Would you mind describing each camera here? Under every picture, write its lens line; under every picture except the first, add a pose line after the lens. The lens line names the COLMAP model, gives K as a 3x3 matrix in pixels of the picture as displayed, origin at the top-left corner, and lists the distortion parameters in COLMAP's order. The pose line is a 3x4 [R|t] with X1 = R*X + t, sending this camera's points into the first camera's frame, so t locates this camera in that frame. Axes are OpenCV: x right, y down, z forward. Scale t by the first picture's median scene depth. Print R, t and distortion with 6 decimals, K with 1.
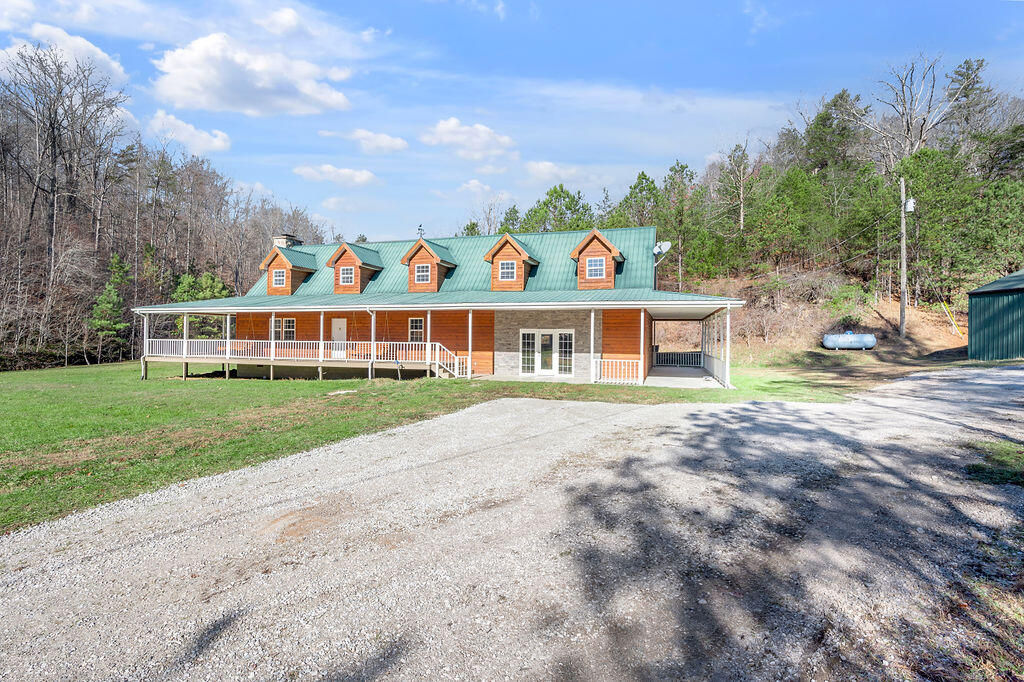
lens RADIAL K [[557.0, 0, 512.0], [0, 557.0, 341.0], [0, 0, 1]] dist [0.001051, 0.000233]
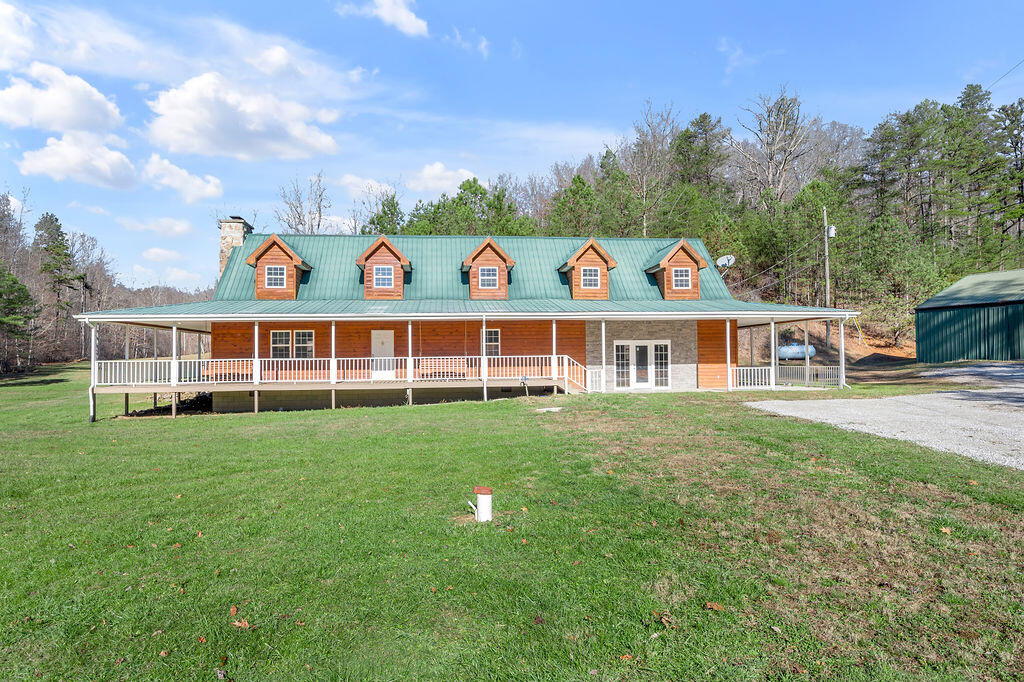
lens RADIAL K [[589.4, 0, 512.0], [0, 589.4, 341.0], [0, 0, 1]] dist [-0.001705, -0.000310]
pose [[0.910500, -0.008870, 0.413413, -0.504296], [0.018907, 0.999617, -0.020192, -0.003169], [-0.413076, 0.026201, 0.910320, 0.151108]]
